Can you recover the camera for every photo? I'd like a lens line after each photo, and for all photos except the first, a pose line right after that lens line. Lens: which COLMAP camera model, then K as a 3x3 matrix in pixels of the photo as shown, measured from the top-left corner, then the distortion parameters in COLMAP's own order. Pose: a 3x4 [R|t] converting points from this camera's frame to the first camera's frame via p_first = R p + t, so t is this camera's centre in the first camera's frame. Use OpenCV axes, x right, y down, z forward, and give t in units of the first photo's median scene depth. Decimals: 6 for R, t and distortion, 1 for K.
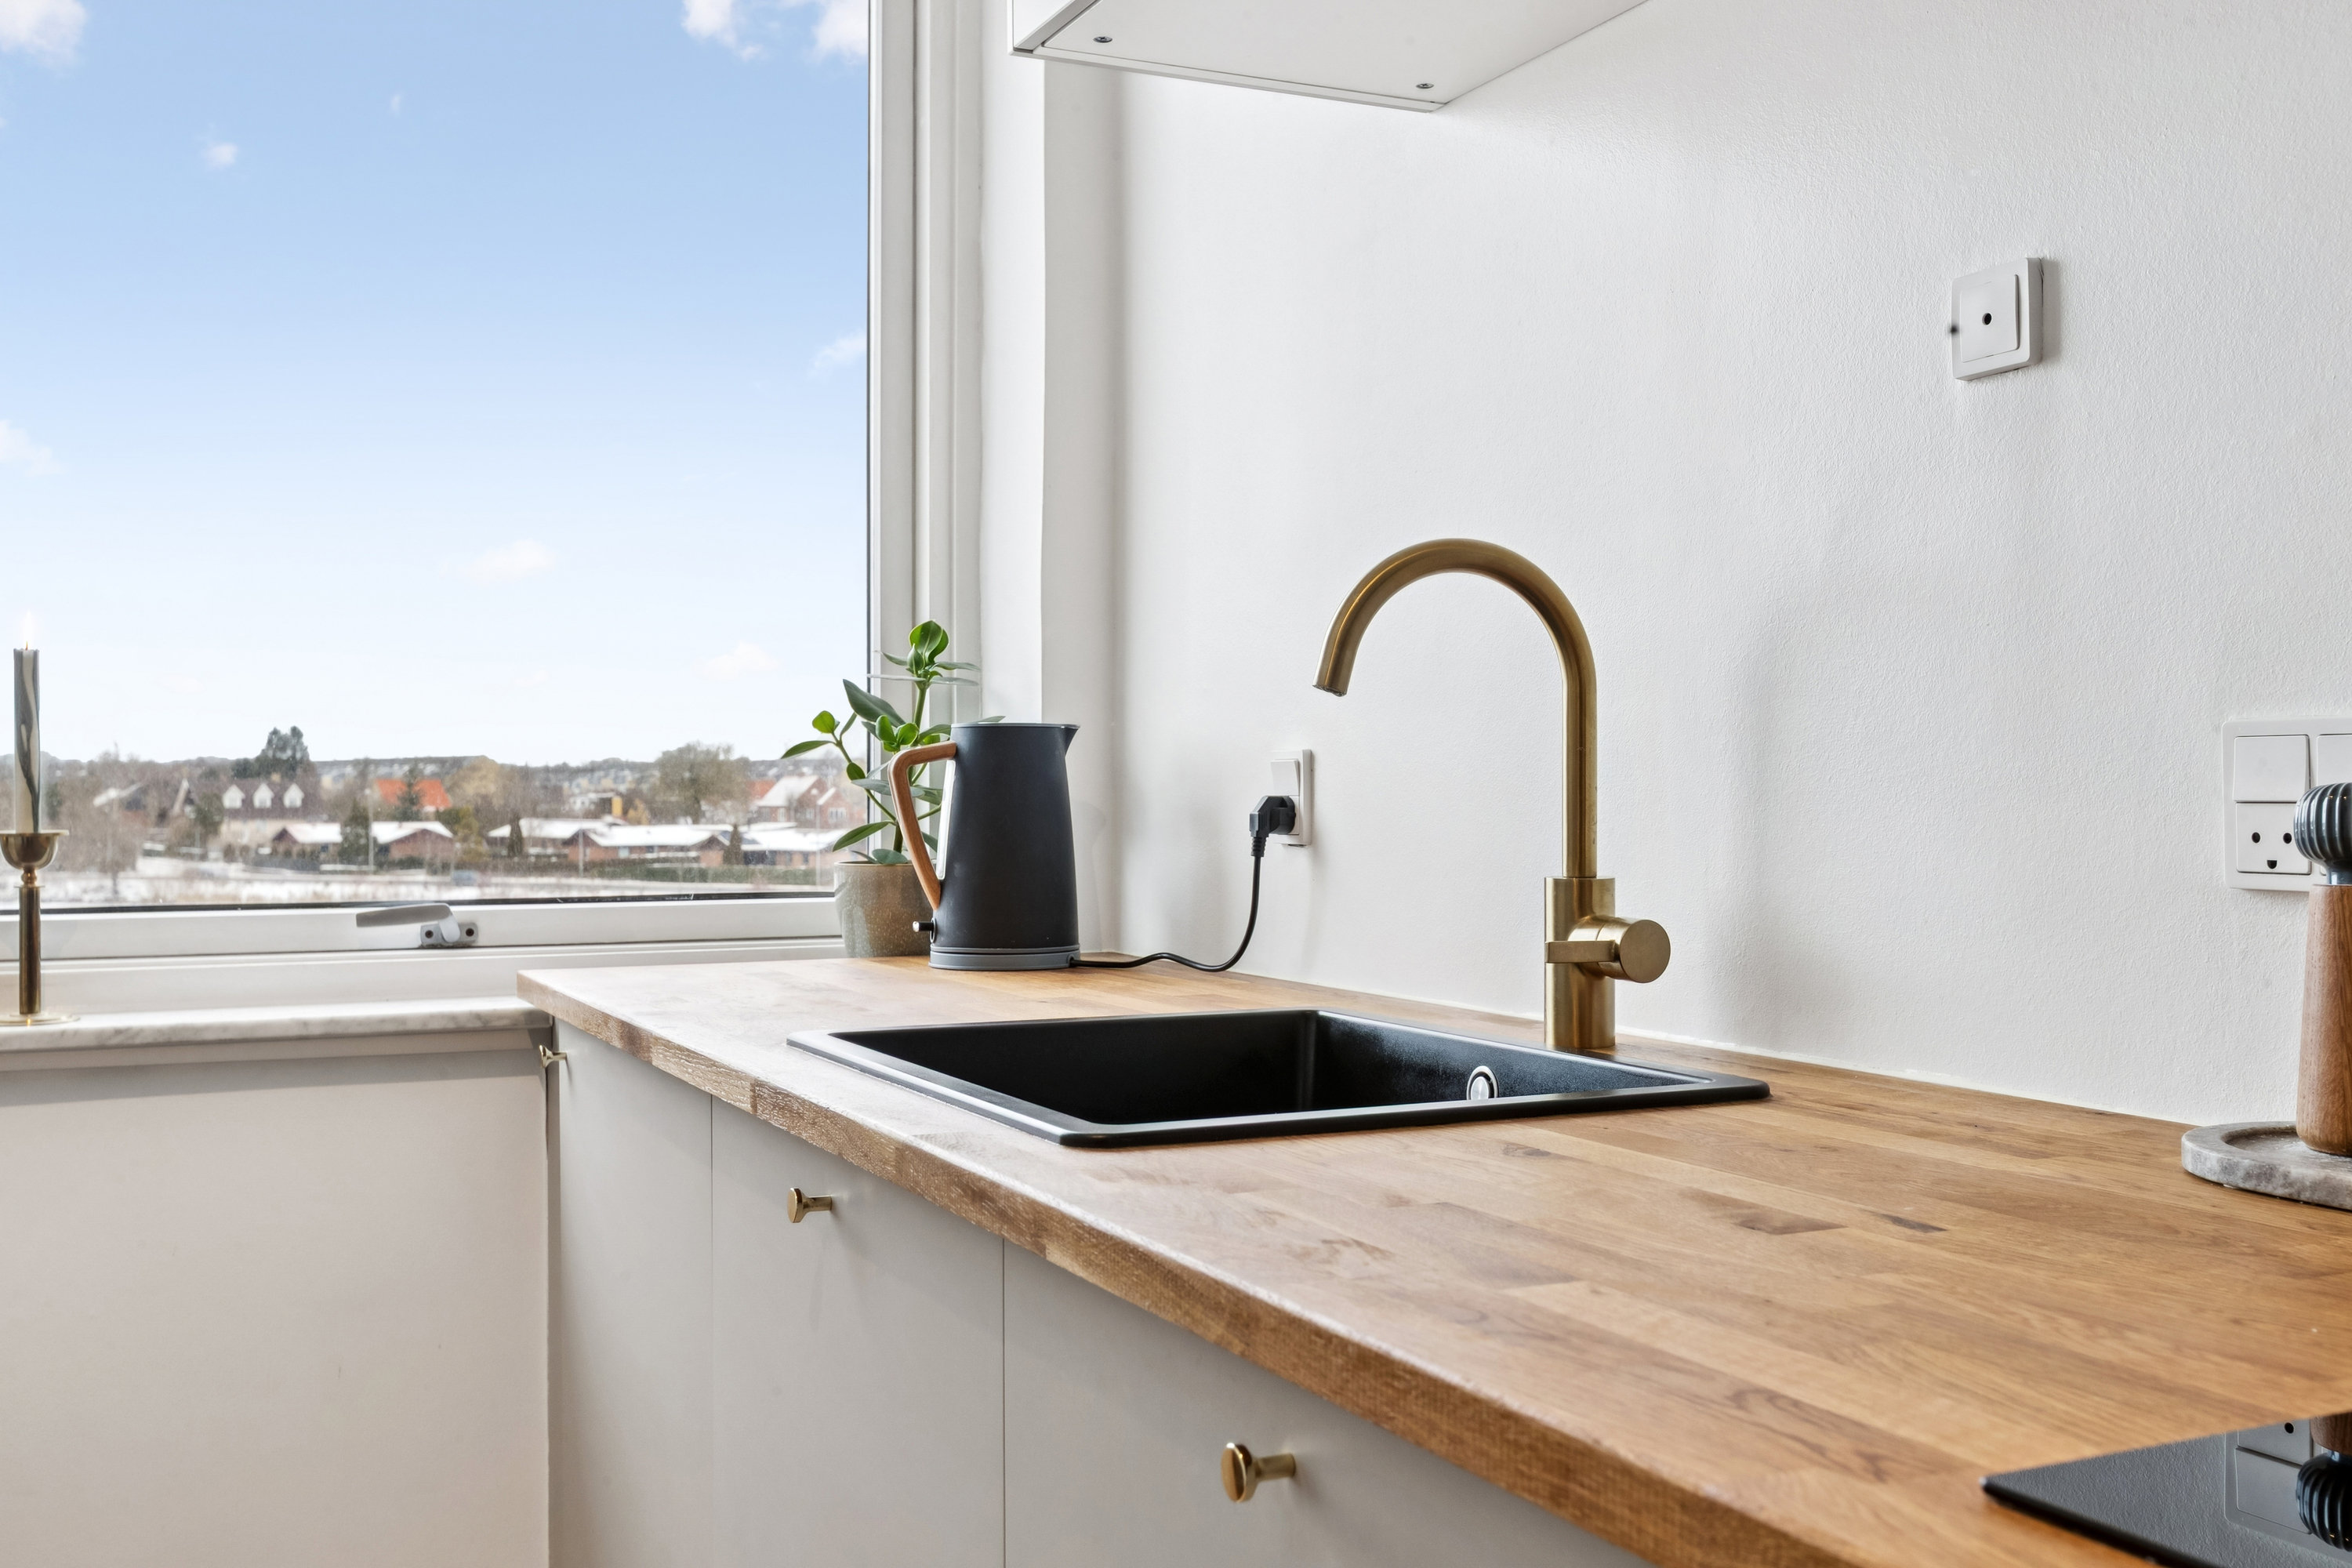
lens RADIAL K [[2300.2, 0, 1191.2], [0, 2300.2, 776.3], [0, 0, 1]] dist [0.000759, 0.000000]
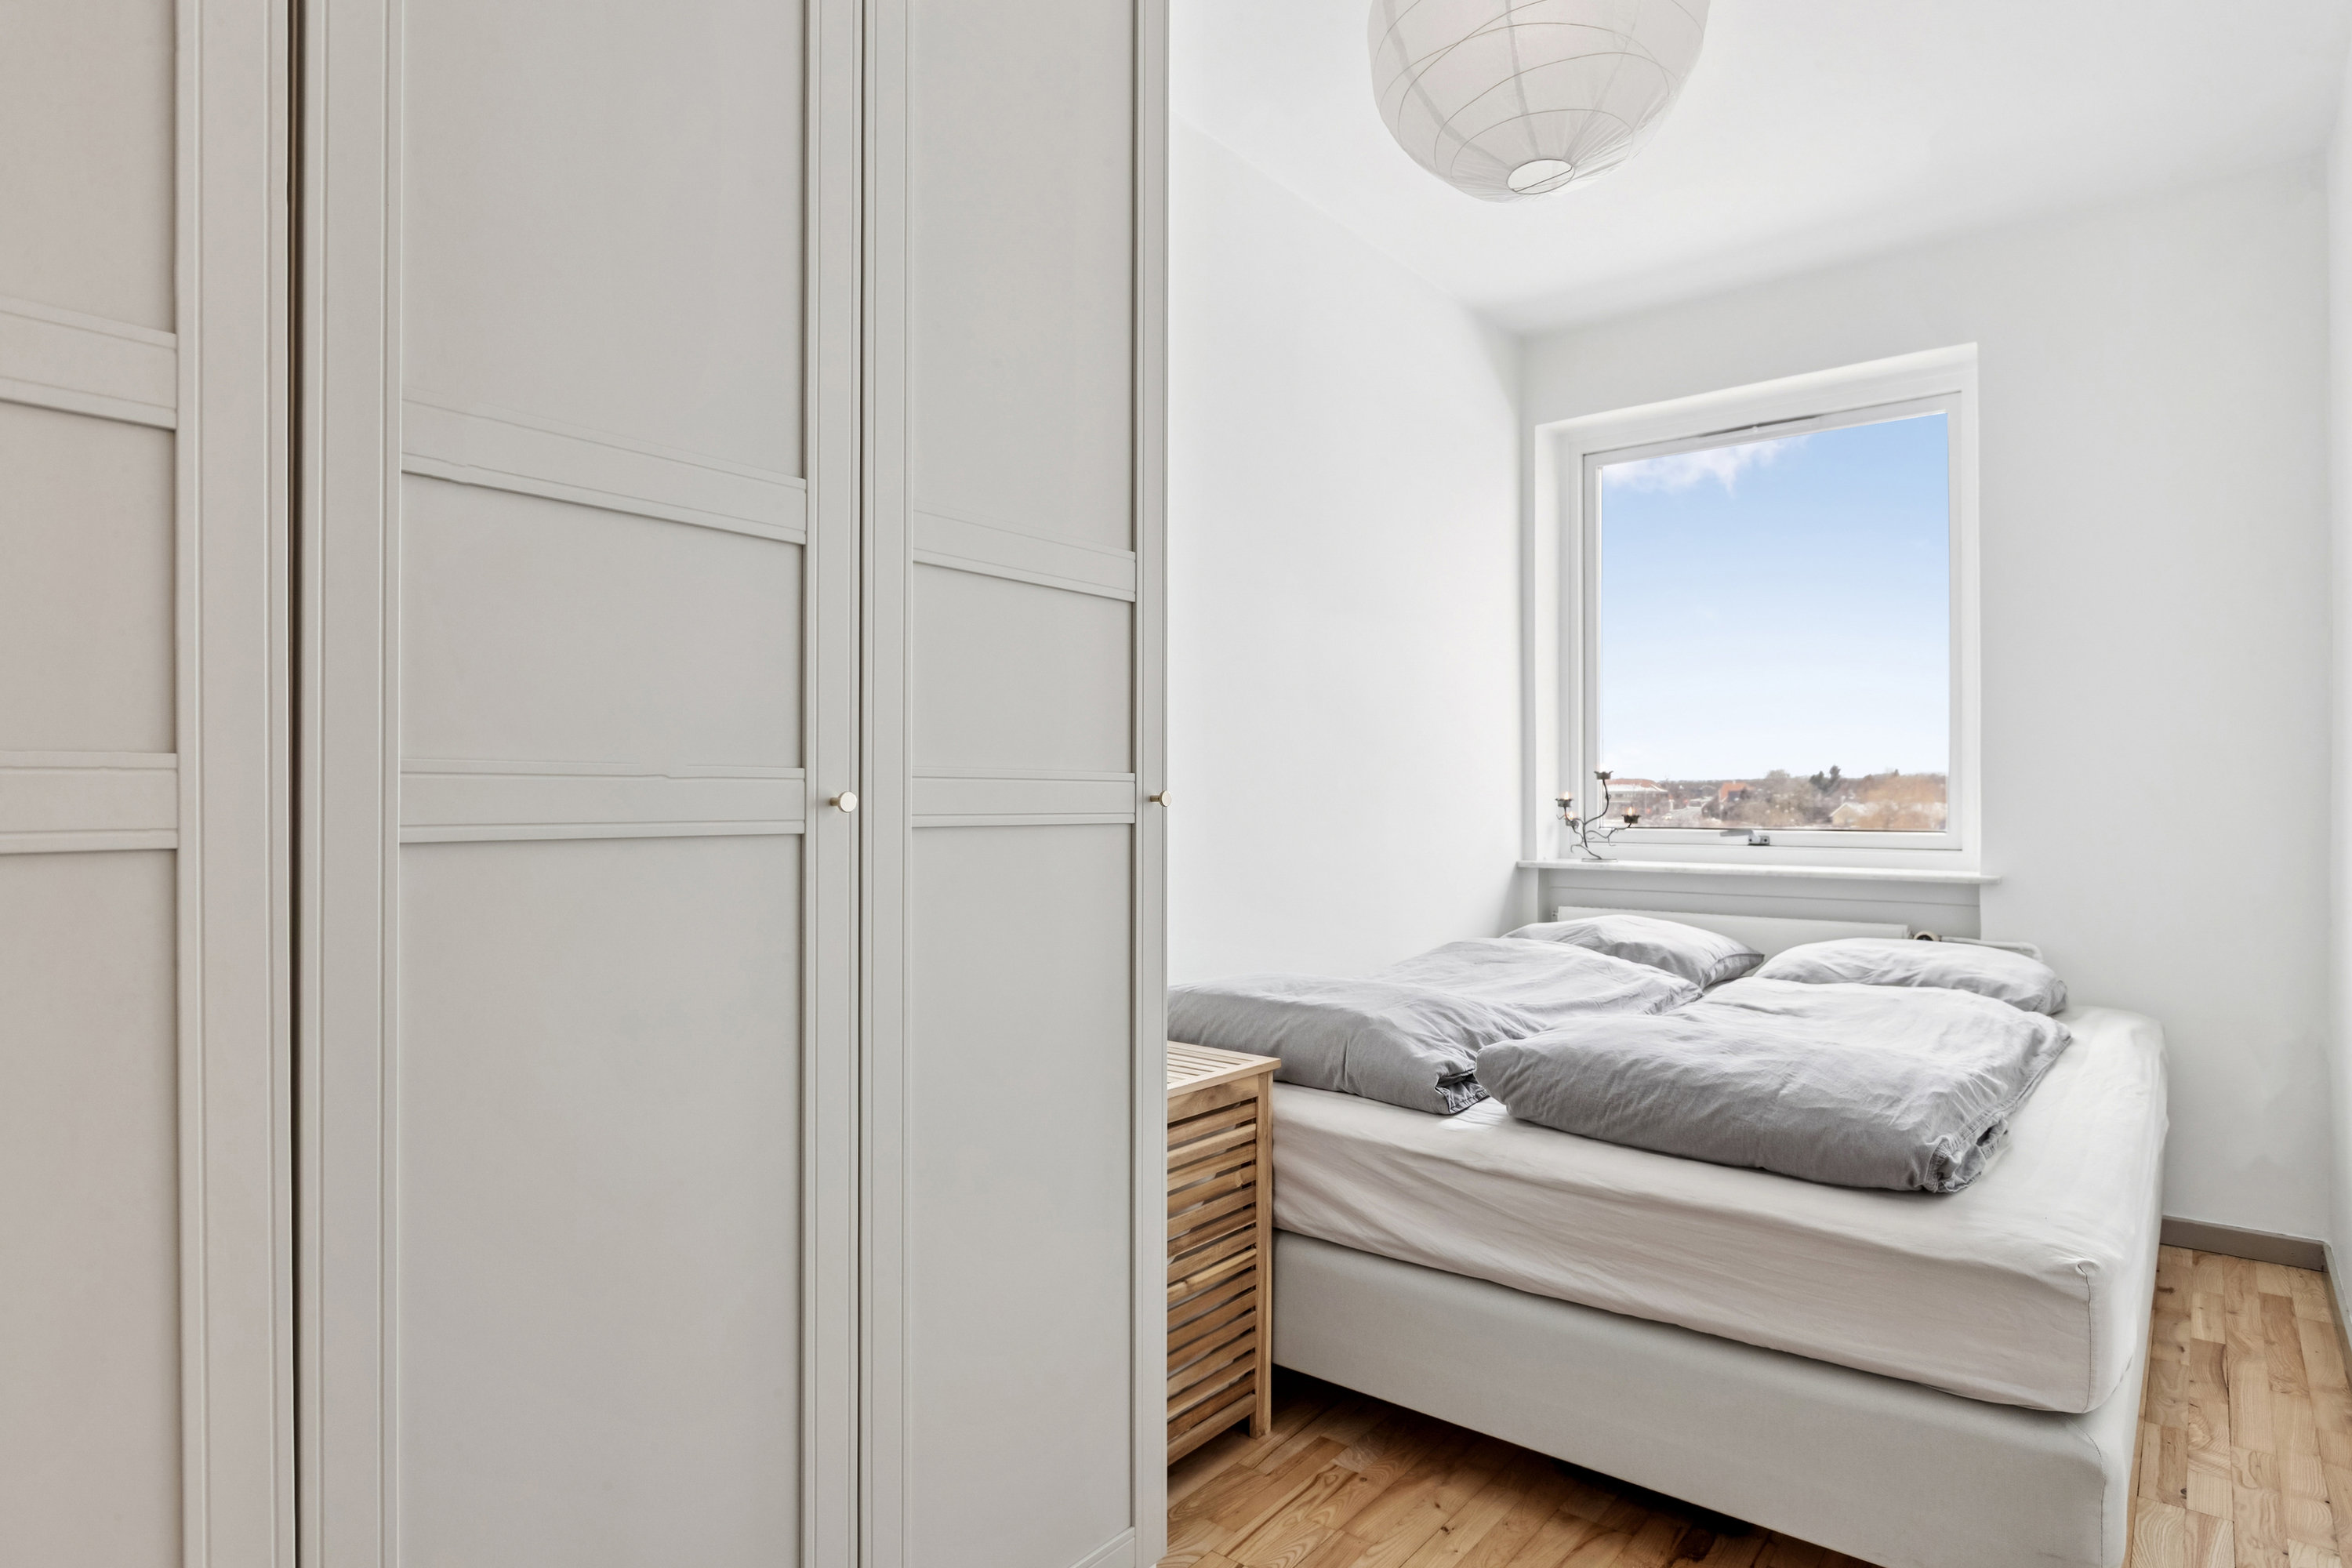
lens RADIAL K [[1291.3, 0, 1173.0], [0, 1291.3, 795.3], [0, 0, 1]] dist [0.000927, -0.001412]
pose [[0.440588, 0.002712, -0.897705, 0.761644], [0.004341, 0.999977, 0.005151, 0.003416], [0.897699, -0.006167, 0.440567, -0.313053]]
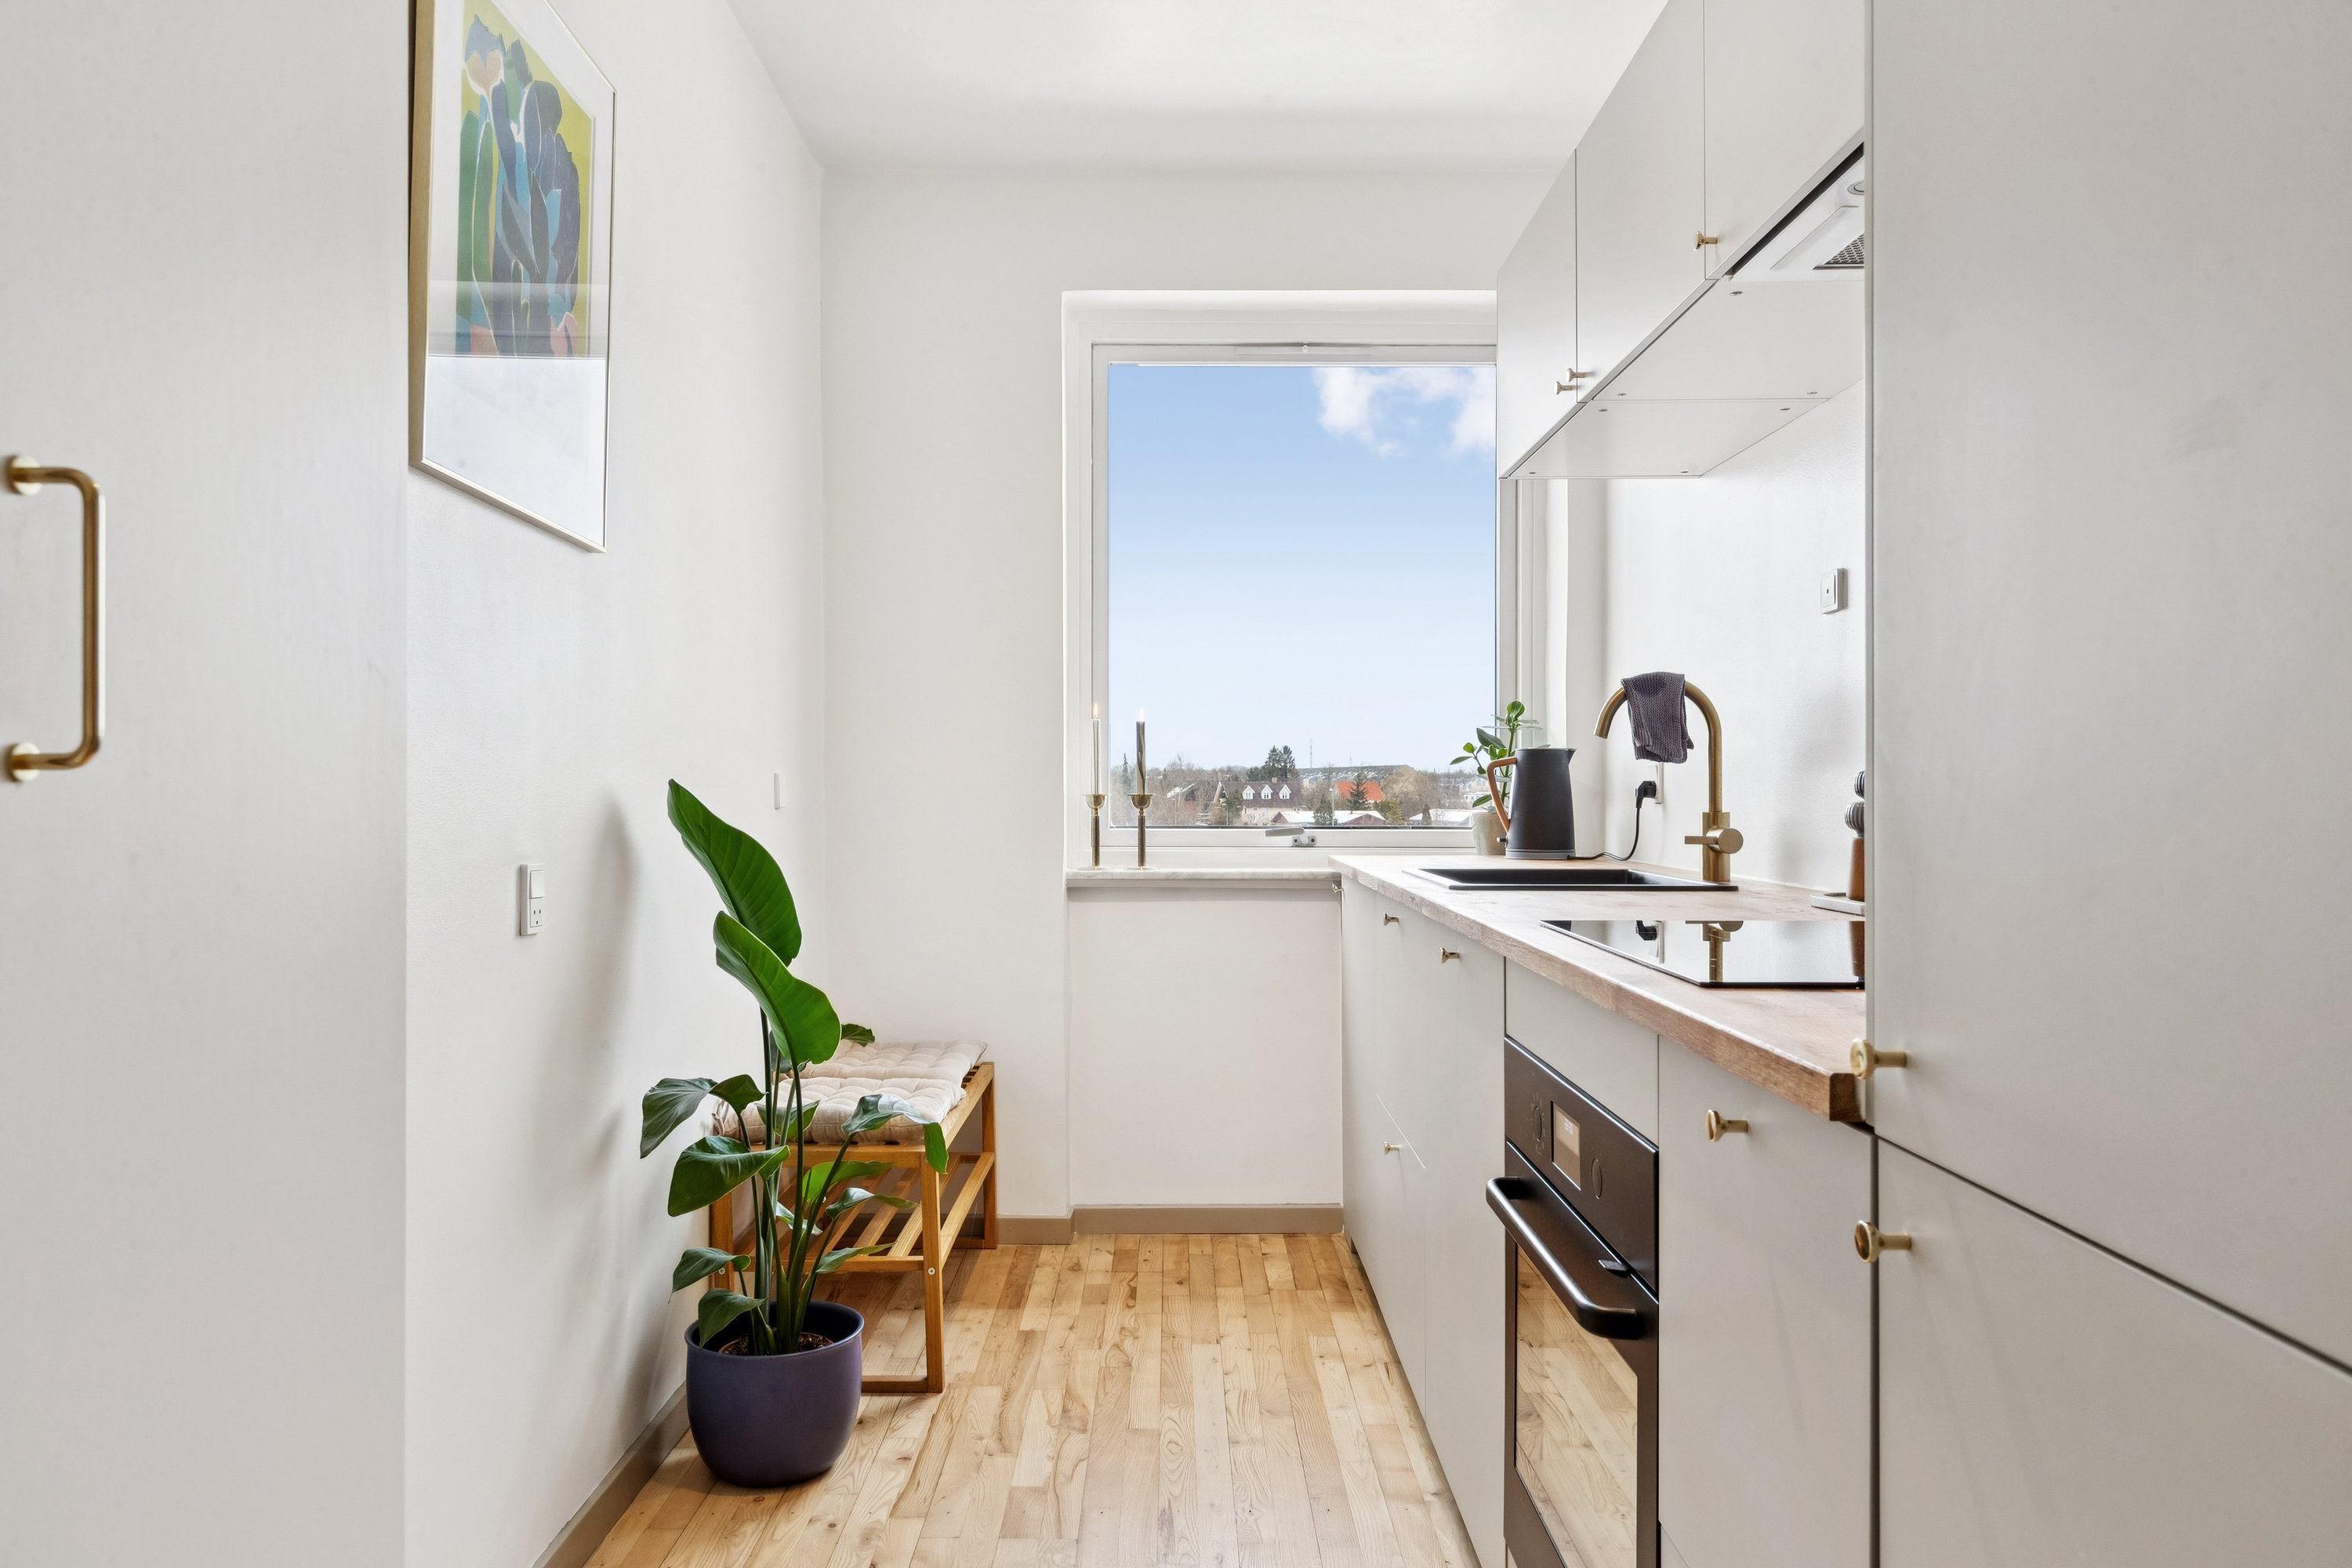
lens RADIAL K [[1616.4, 0, 1142.1], [0, 1616.4, 766.6], [0, 0, 1]] dist [0.016311, -0.002670]
pose [[0.895939, -0.001317, -0.444175, 0.250583], [-0.002287, 0.999969, -0.007578, 0.006835], [0.444171, 0.007805, 0.895908, -0.520792]]
